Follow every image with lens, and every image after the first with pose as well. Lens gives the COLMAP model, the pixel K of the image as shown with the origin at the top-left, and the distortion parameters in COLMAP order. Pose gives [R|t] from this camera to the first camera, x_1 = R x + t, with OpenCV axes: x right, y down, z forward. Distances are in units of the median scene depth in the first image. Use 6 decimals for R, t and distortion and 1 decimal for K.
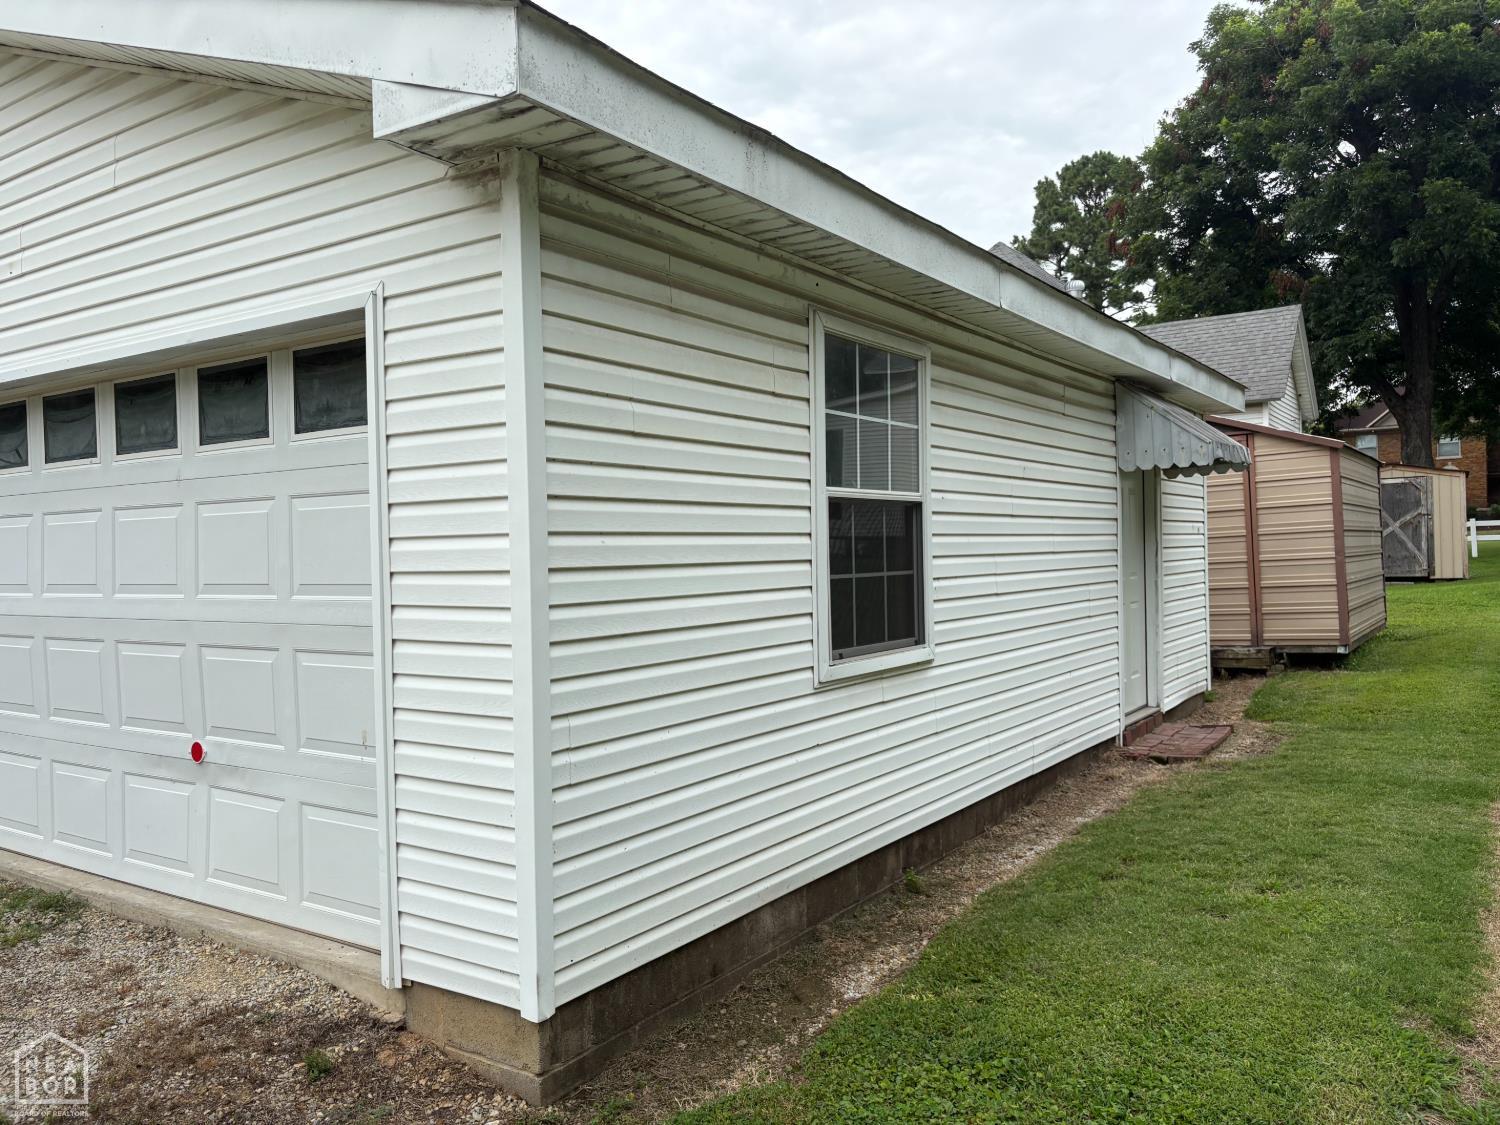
lens RADIAL K [[1123.3, 0, 745.2], [0, 1123.3, 589.4], [0, 0, 1]] dist [0.052973, -0.061530]
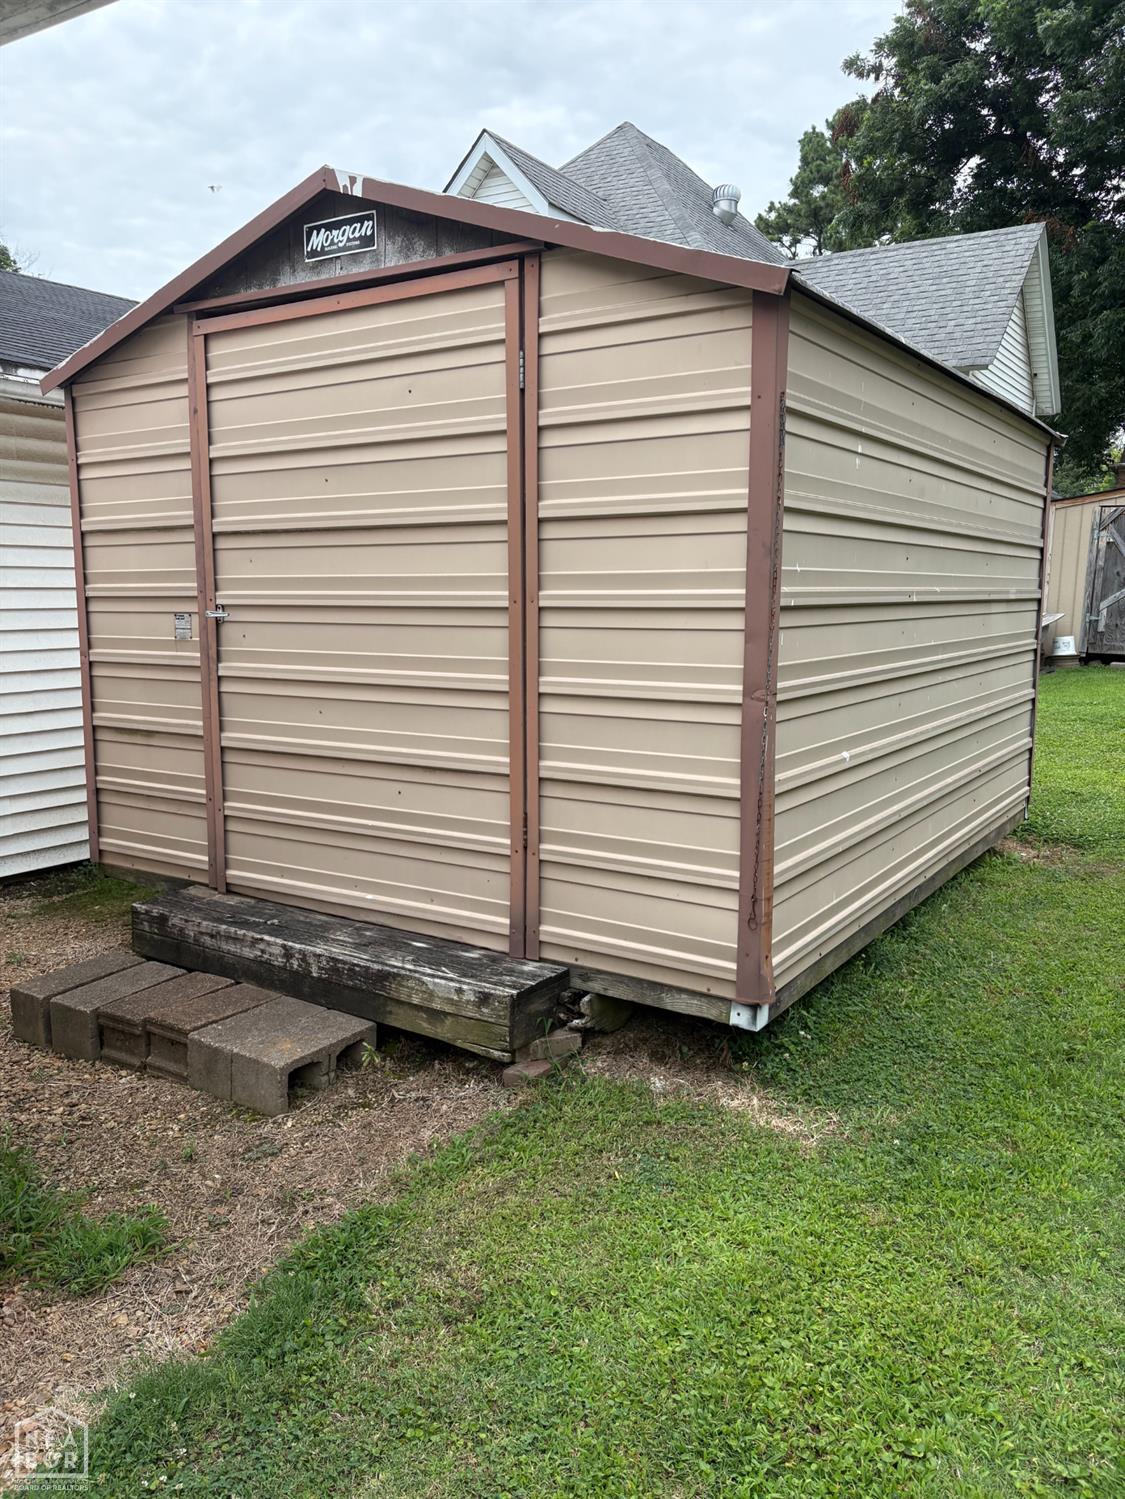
lens RADIAL K [[1122.5, 0, 552.7], [0, 1122.5, 764.9], [0, 0, 1]] dist [0.052973, -0.061530]
pose [[0.998869, 0.045599, 0.013452, 0.072577], [-0.046968, 0.990325, 0.130578, -0.007357], [-0.007367, -0.131062, 0.991347, 0.110933]]
